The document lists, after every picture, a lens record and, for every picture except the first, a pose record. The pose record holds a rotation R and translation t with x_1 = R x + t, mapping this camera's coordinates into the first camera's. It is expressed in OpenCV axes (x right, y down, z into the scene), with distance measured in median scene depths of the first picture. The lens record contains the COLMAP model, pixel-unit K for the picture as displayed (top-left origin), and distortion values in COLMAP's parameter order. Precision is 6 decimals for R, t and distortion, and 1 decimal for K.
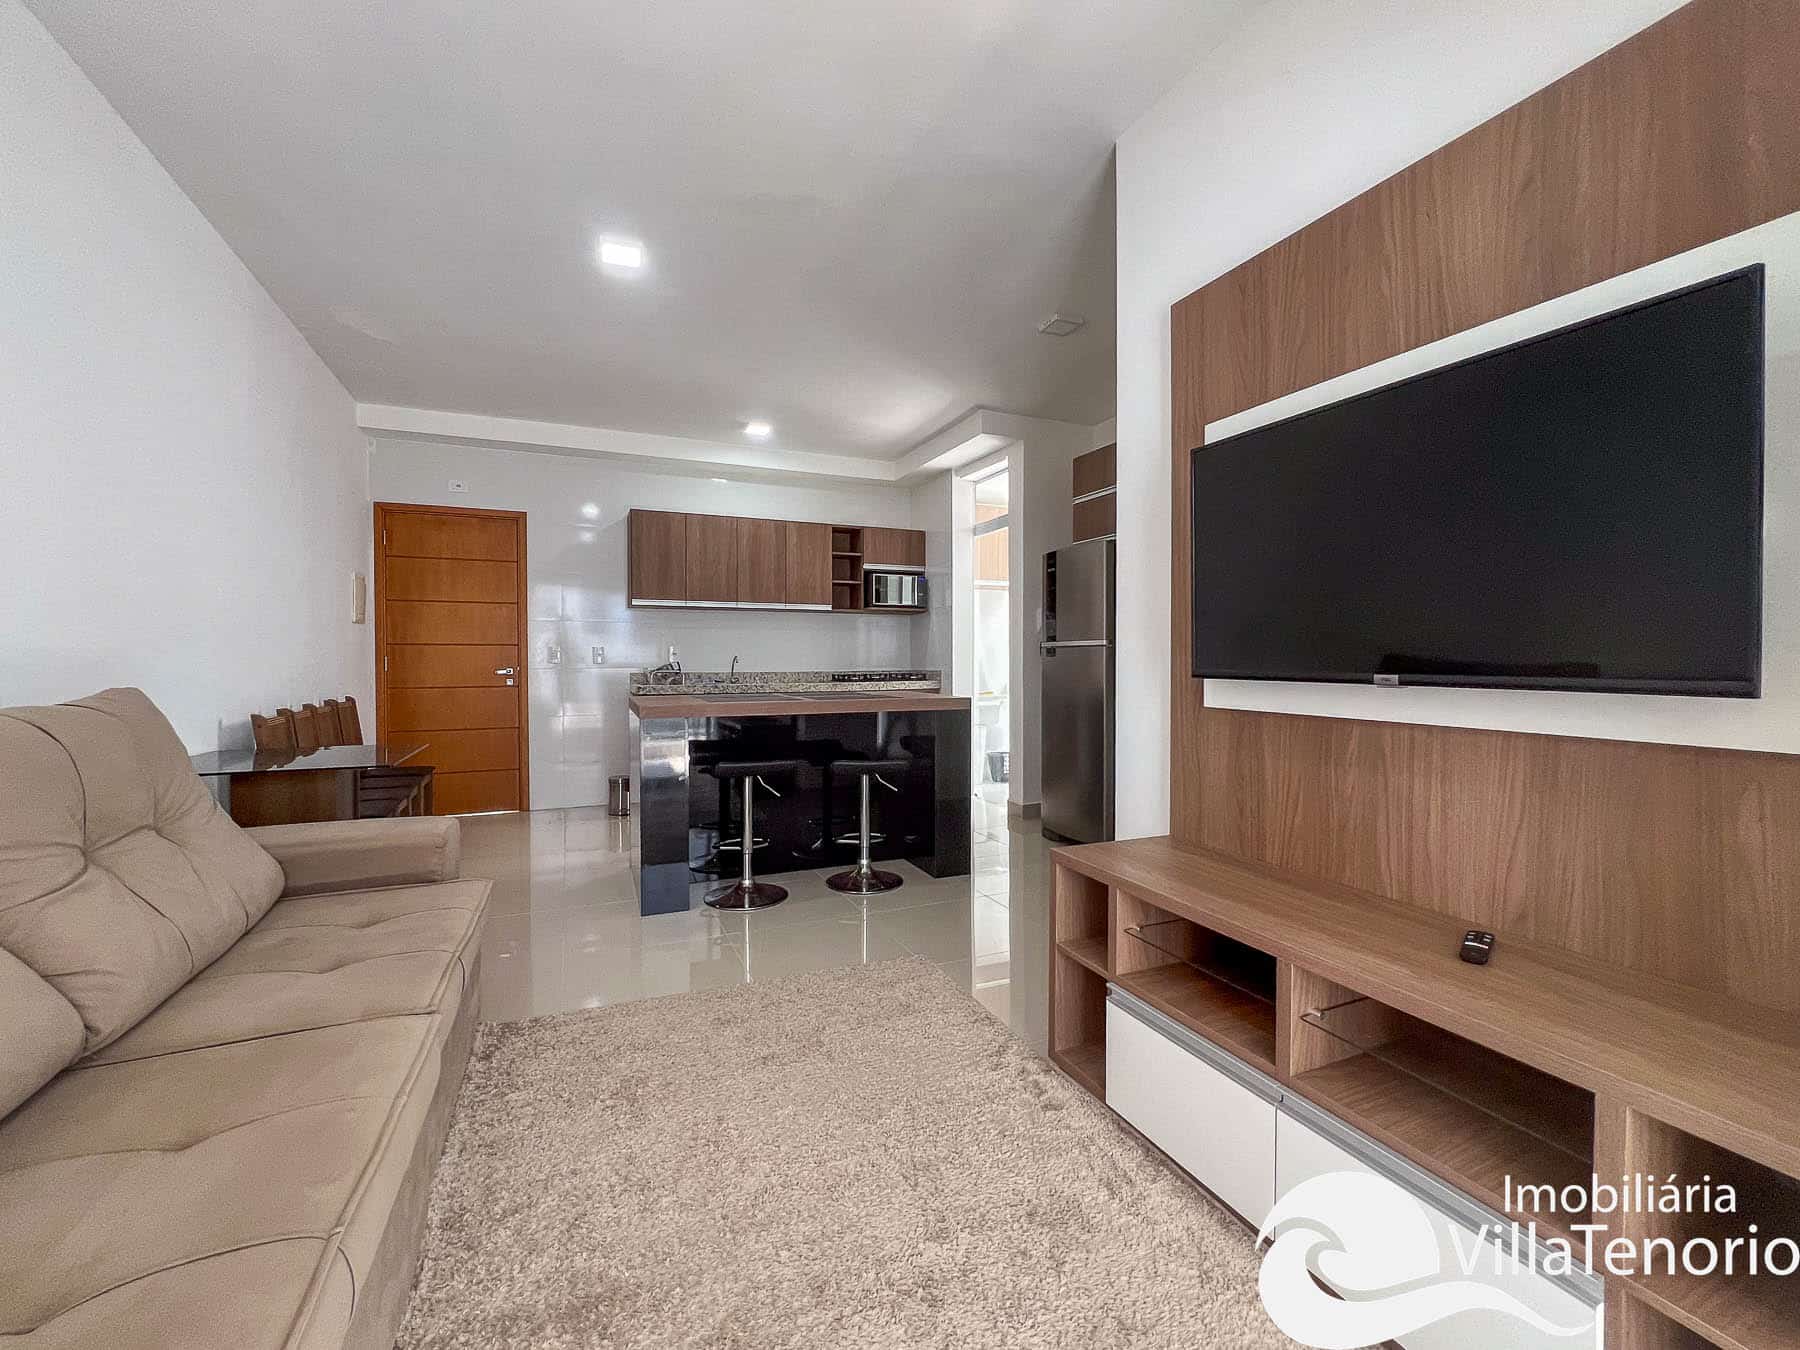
lens RADIAL K [[763.5, 0, 914.3], [0, 763.5, 663.4], [0, 0, 1]] dist [0.001527, -0.004703]
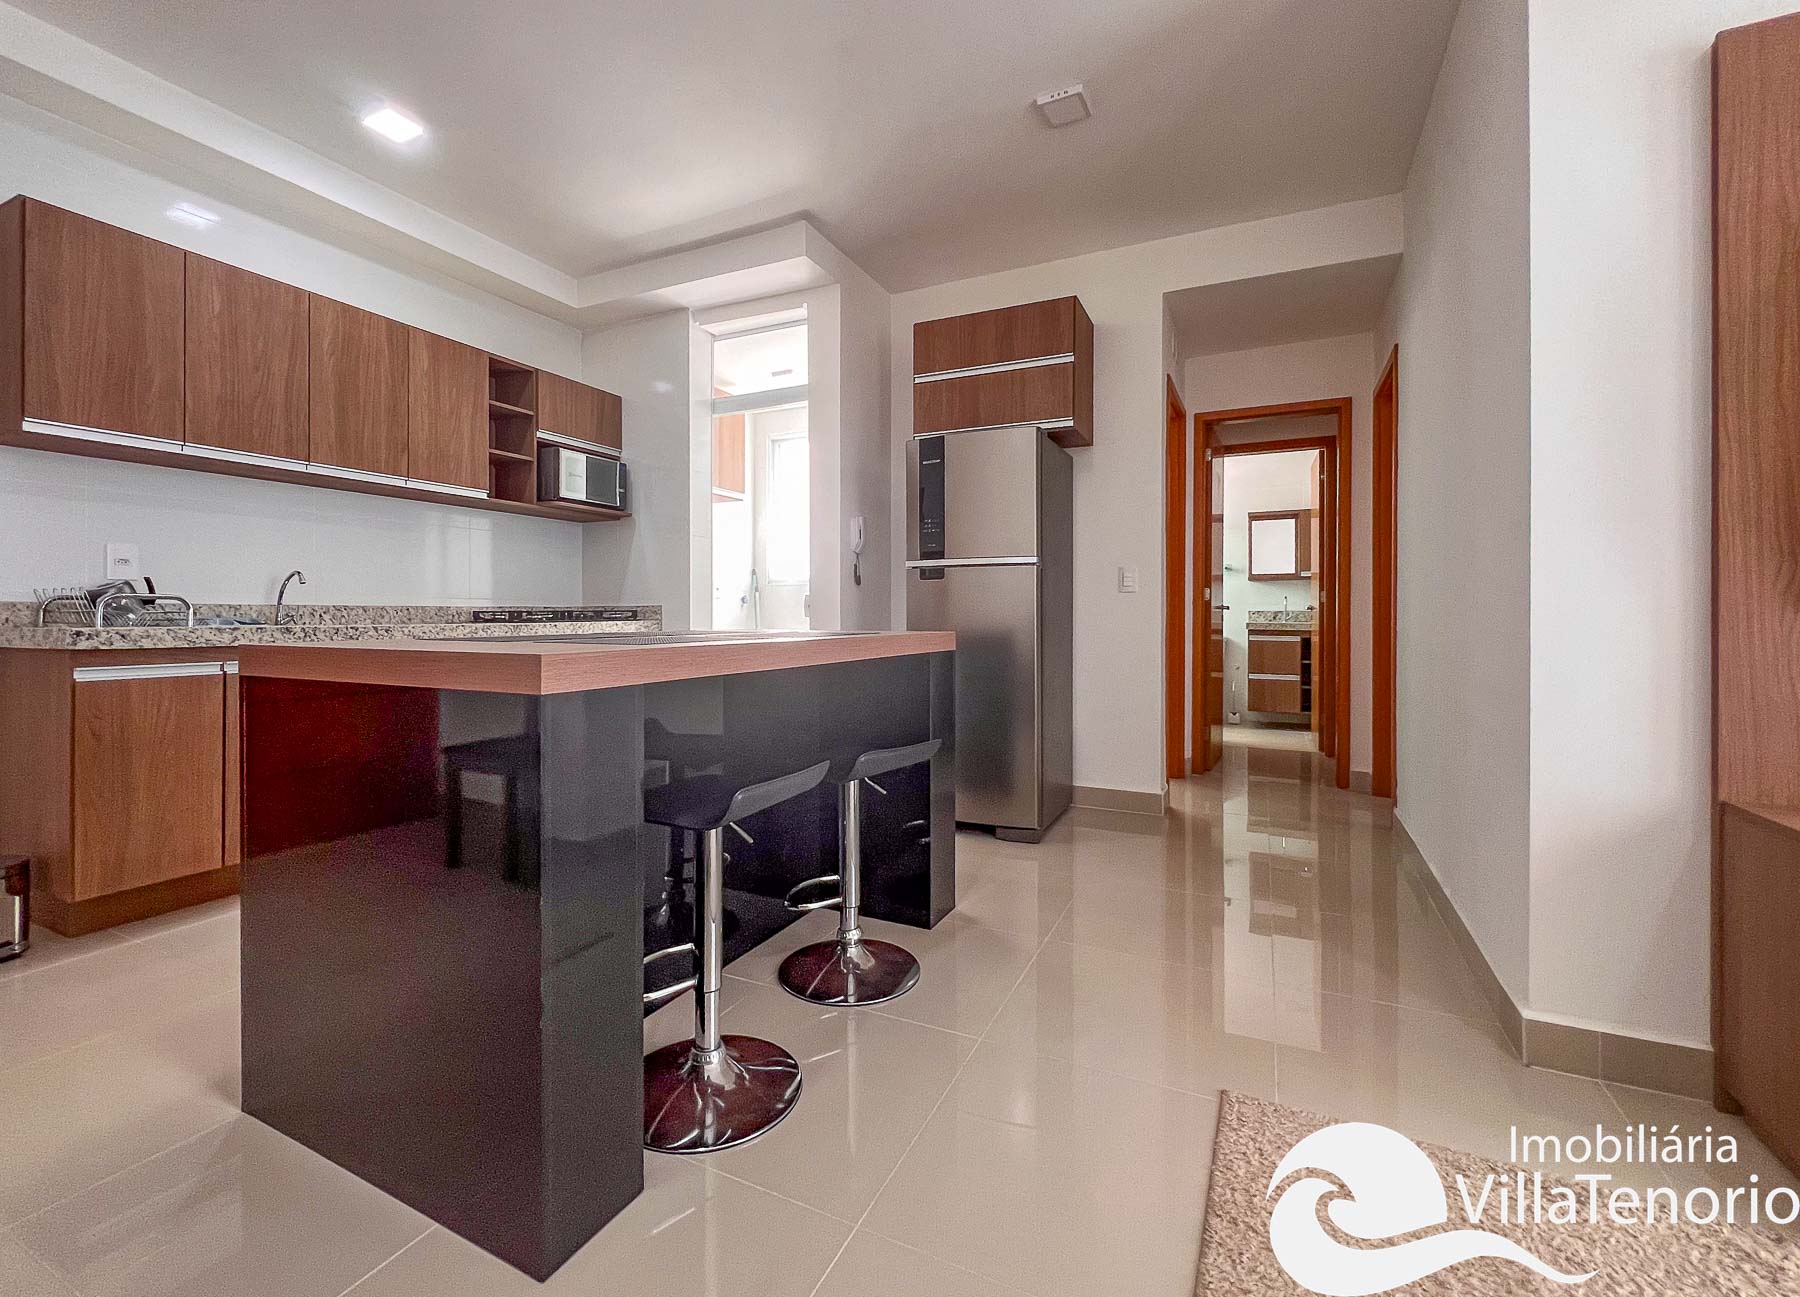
lens RADIAL K [[766.5, 0, 883.9], [0, 766.5, 613.7], [0, 0, 1]] dist [-0.002539, -0.000291]
pose [[0.768847, 0.000110, 0.639433, -0.253953], [0.005930, 0.999956, -0.007302, 0.023580], [-0.639406, 0.009406, 0.768812, 0.366257]]
